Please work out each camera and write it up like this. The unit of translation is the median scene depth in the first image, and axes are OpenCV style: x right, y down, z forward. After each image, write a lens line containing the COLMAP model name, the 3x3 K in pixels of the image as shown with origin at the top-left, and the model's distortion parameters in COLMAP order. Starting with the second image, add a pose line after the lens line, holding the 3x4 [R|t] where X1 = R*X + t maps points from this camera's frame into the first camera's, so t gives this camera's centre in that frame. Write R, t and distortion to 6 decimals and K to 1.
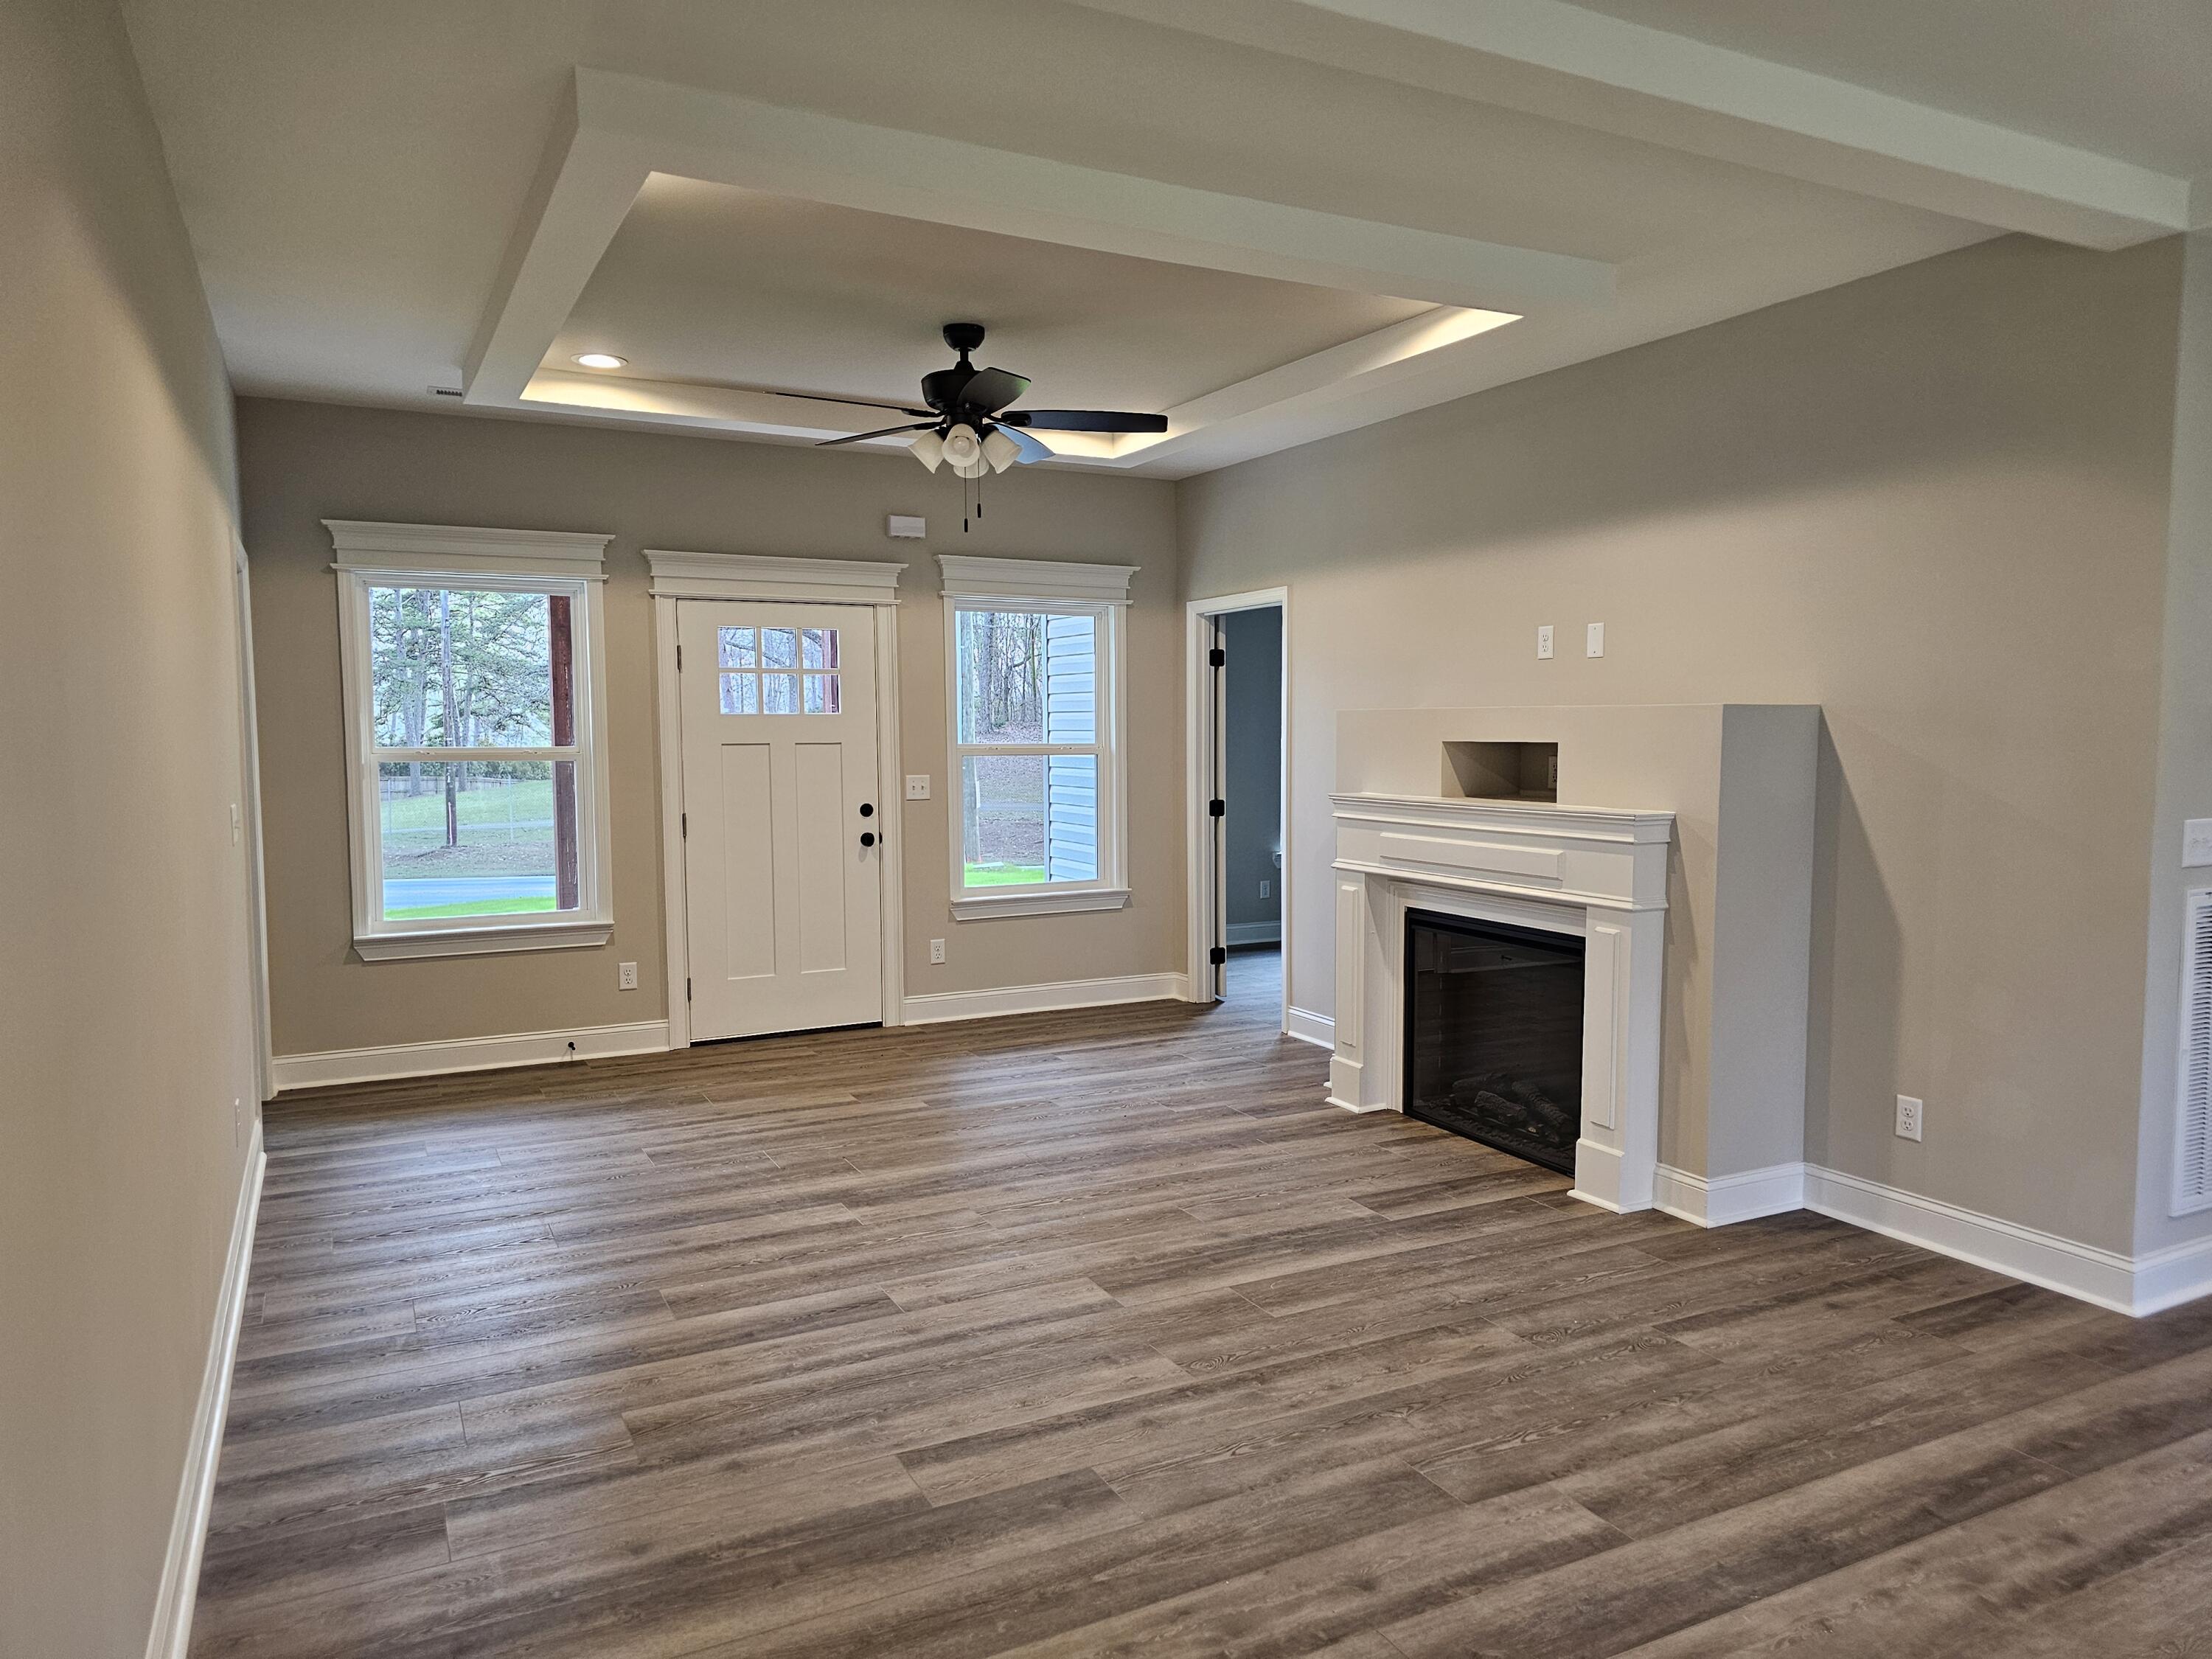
lens RADIAL K [[1479.5, 0, 1106.0], [0, 1479.5, 829.5], [0, 0, 1]] dist [0.062949, -0.065438]
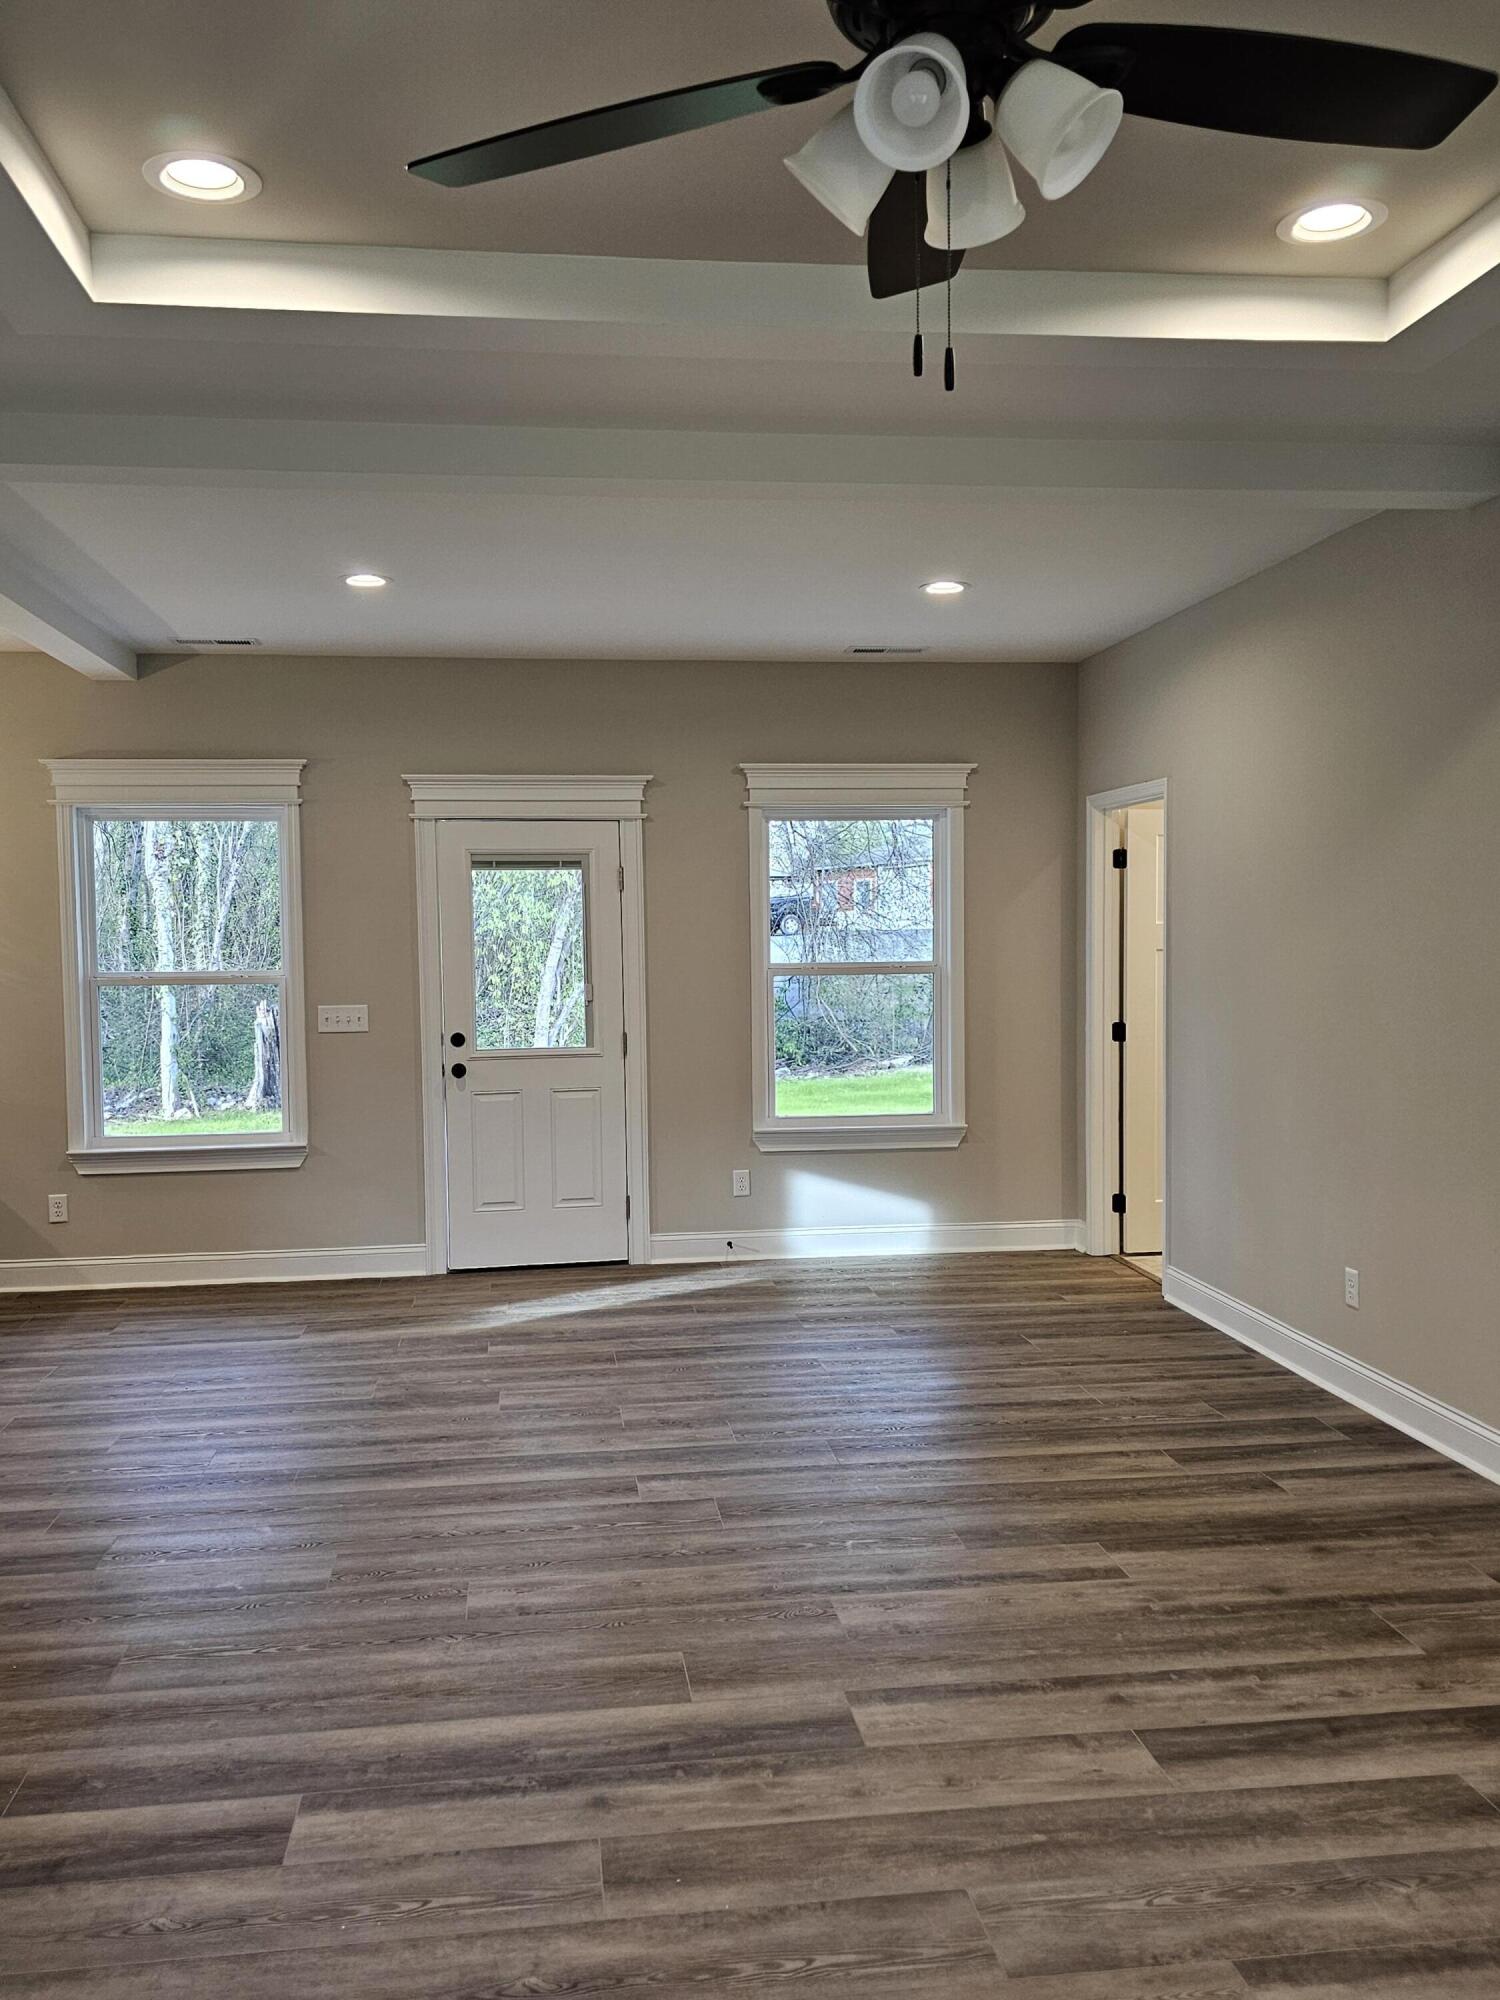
lens RADIAL K [[1628.2, 0, 750.0], [0, 1628.2, 1000.0], [0, 0, 1]] dist [0.075419, -0.087378]
pose [[-0.943478, 0.001372, 0.331431, -0.238627], [0.038942, 0.993524, 0.106743, -0.141068], [-0.329139, 0.113617, -0.937421, 1.869234]]
